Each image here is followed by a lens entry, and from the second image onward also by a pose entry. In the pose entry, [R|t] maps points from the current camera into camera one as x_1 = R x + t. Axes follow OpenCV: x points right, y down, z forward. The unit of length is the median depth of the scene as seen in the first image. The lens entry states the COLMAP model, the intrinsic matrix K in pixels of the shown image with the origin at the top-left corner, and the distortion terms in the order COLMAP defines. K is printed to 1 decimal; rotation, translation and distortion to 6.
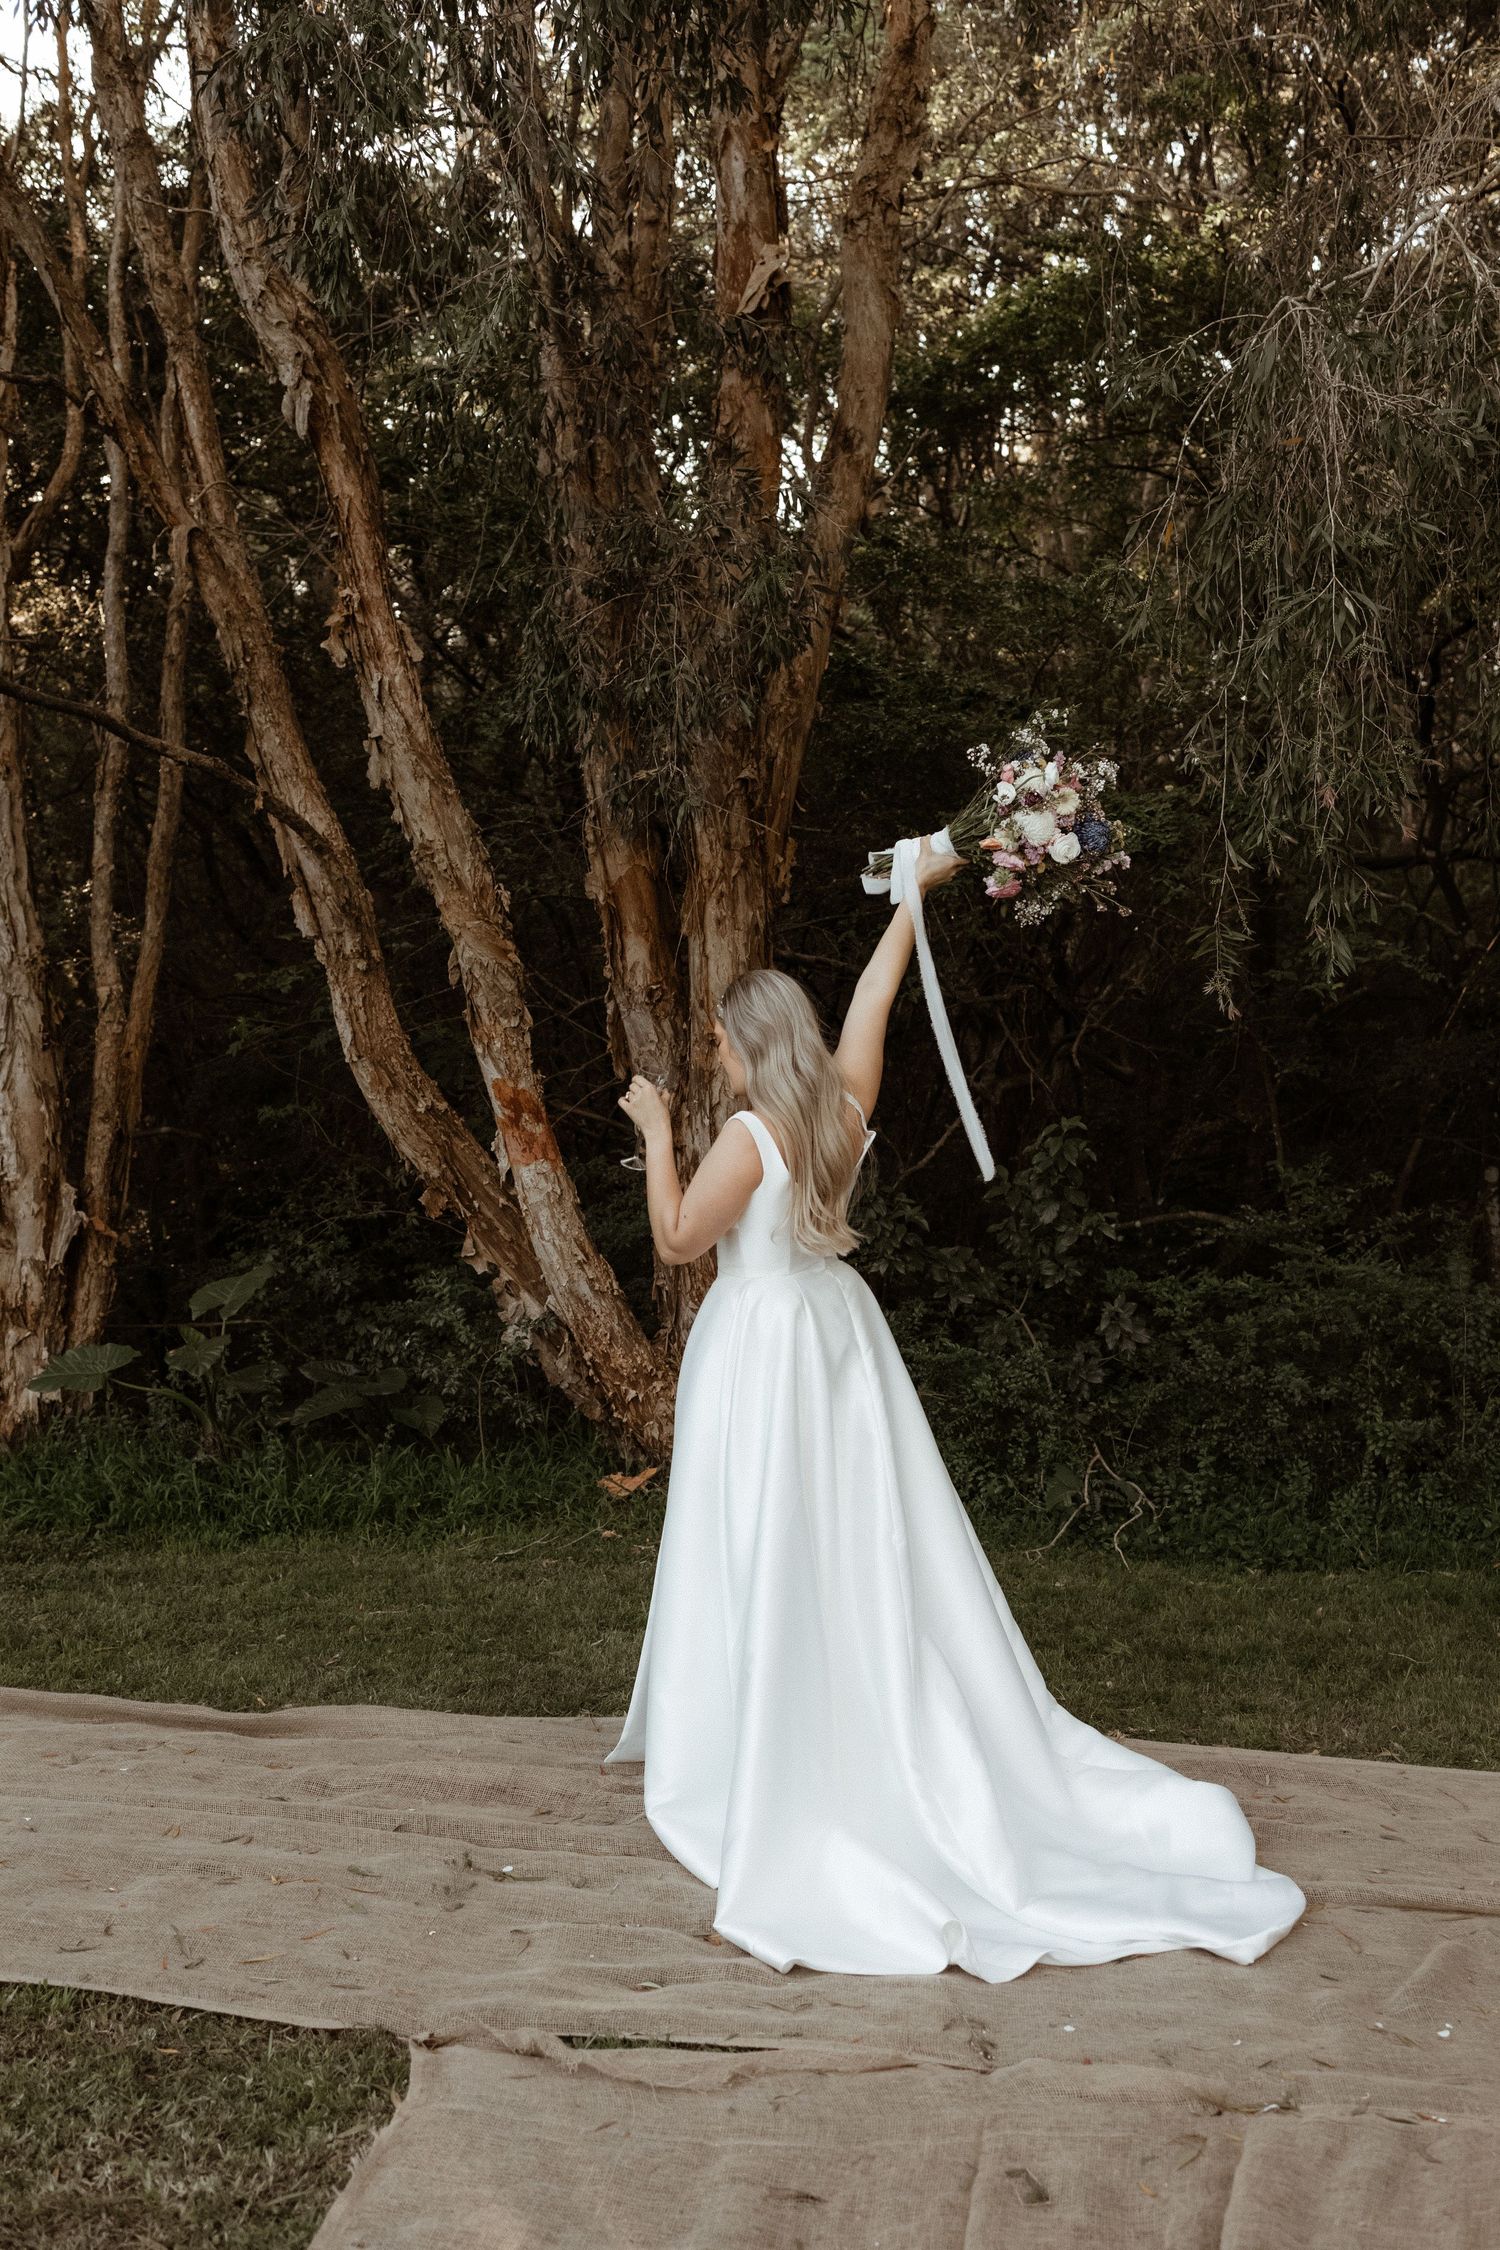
lens RADIAL K [[2267.5, 0, 757.2], [0, 2267.5, 1099.2], [0, 0, 1]] dist [0.009570, 0.000000]
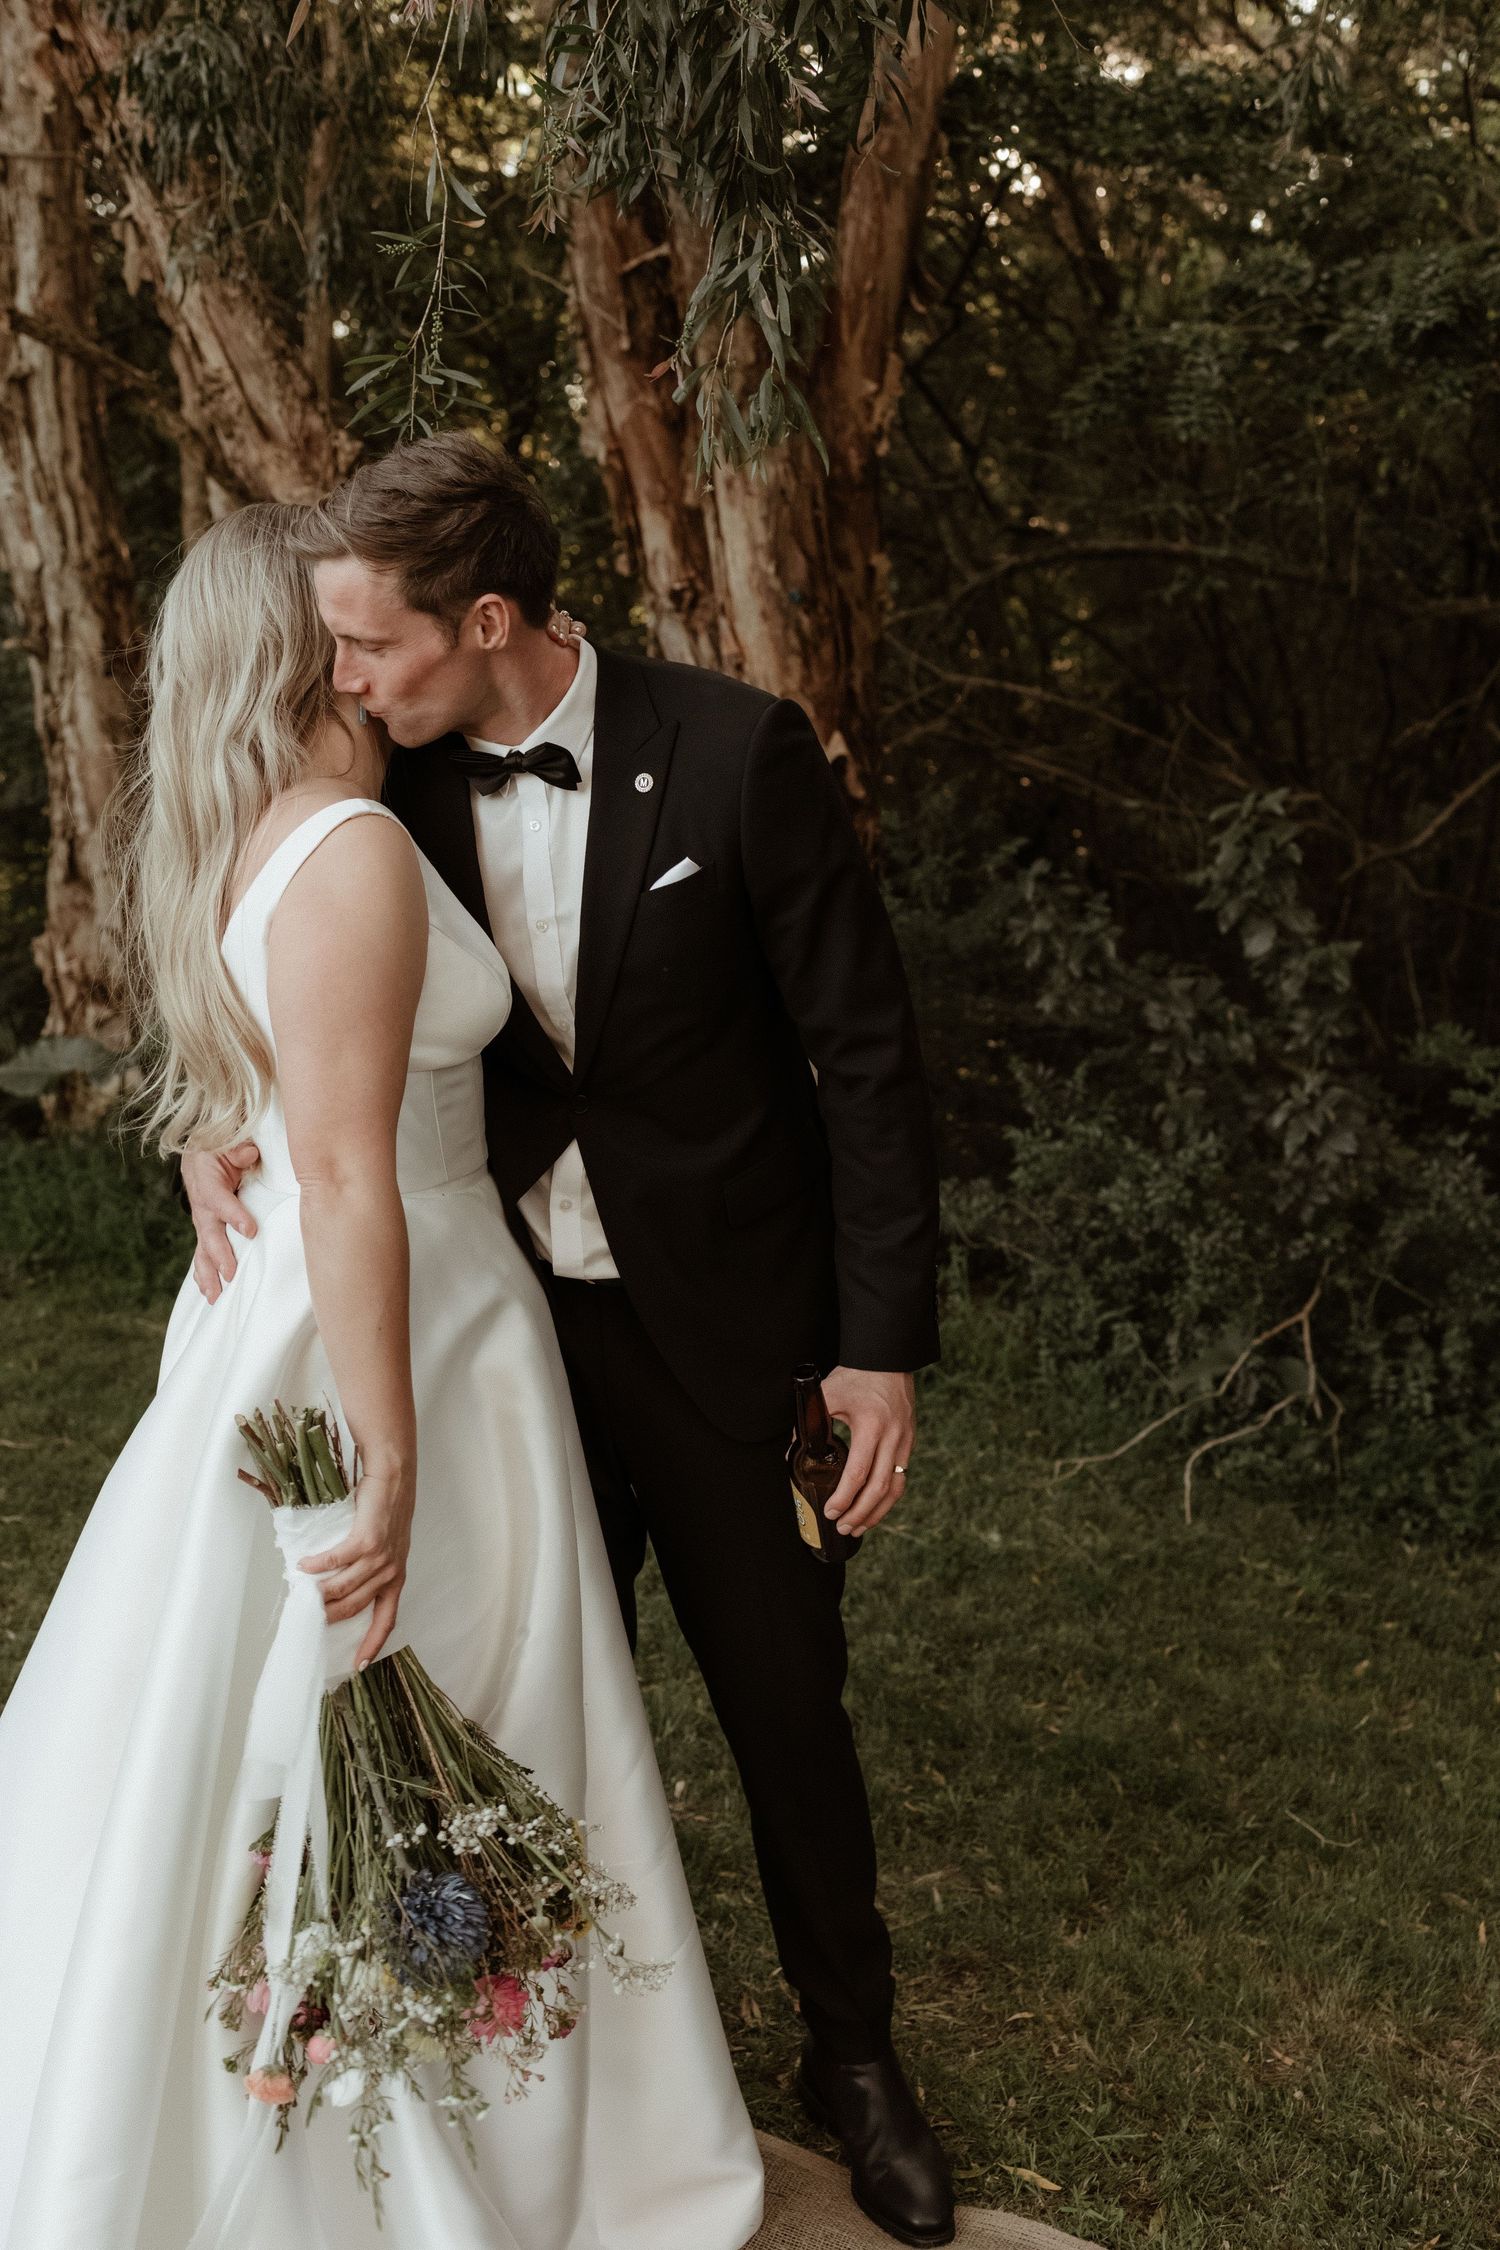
lens RADIAL K [[2267.5, 0, 749.6], [0, 2267.5, 1130.0], [0, 0, 1]] dist [0.009570, 0.000000]
pose [[0.902715, 0.088691, -0.420998, 0.285436], [-0.015784, 0.984690, 0.173597, -0.006377], [0.429949, -0.150063, 0.890295, 0.367964]]
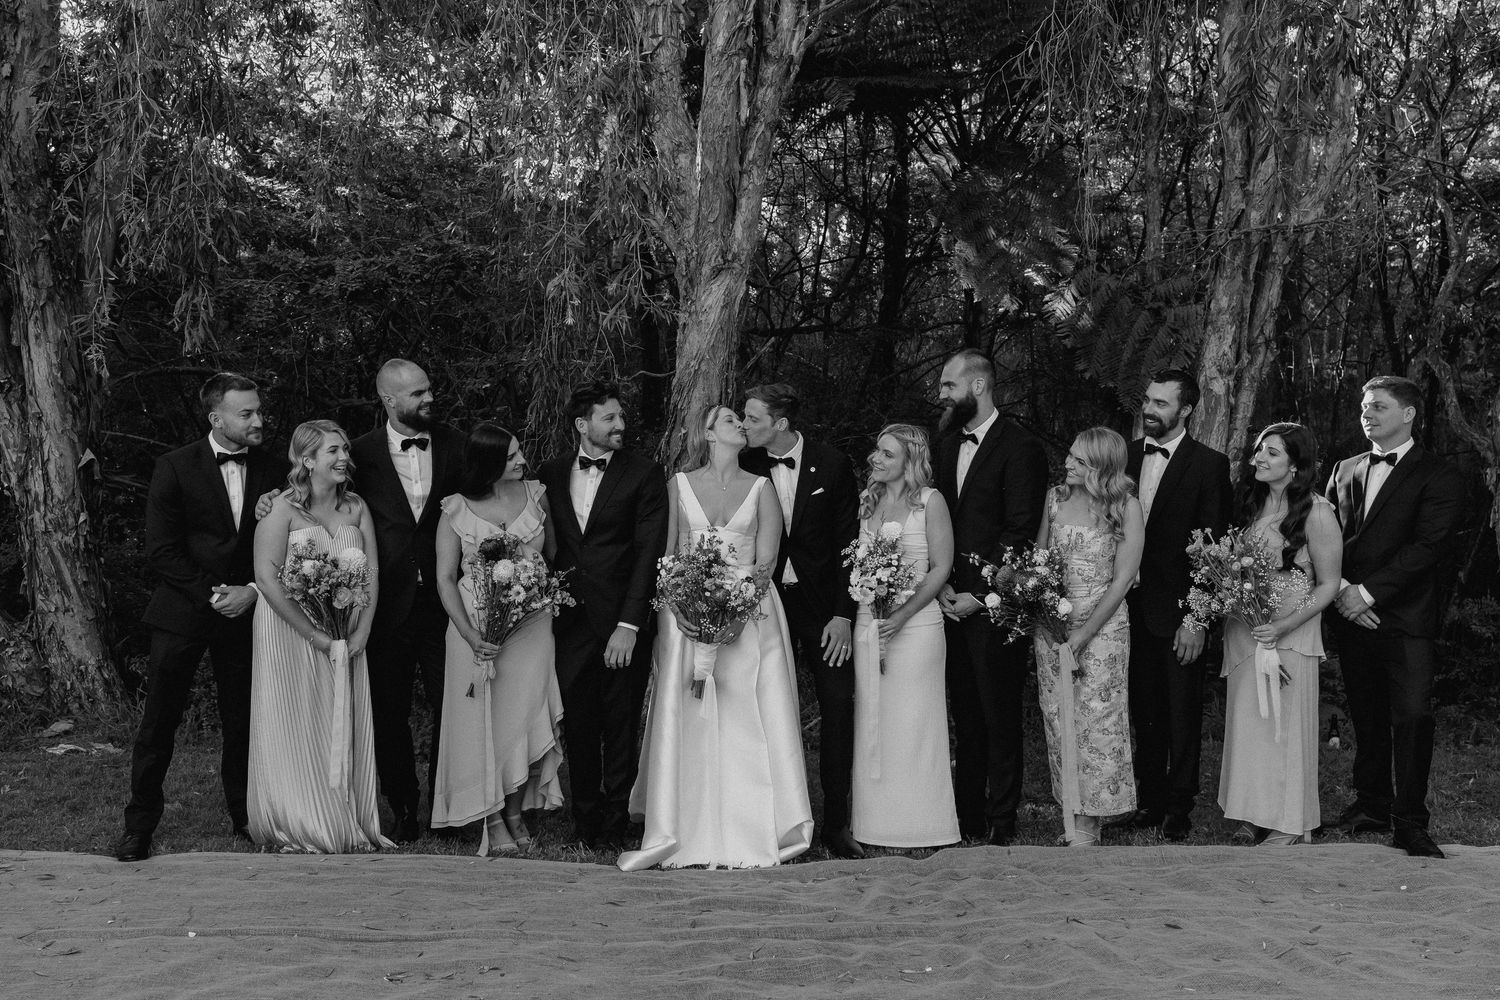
lens RADIAL K [[1464.9, 0, 740.8], [0, 1464.9, 491.3], [0, 0, 1]] dist [0.033156, 0.000000]
pose [[0.990775, -0.001166, 0.135514, 0.304785], [0.001621, 0.999993, -0.003243, 0.026485], [-0.135509, 0.003432, 0.990770, -0.020906]]
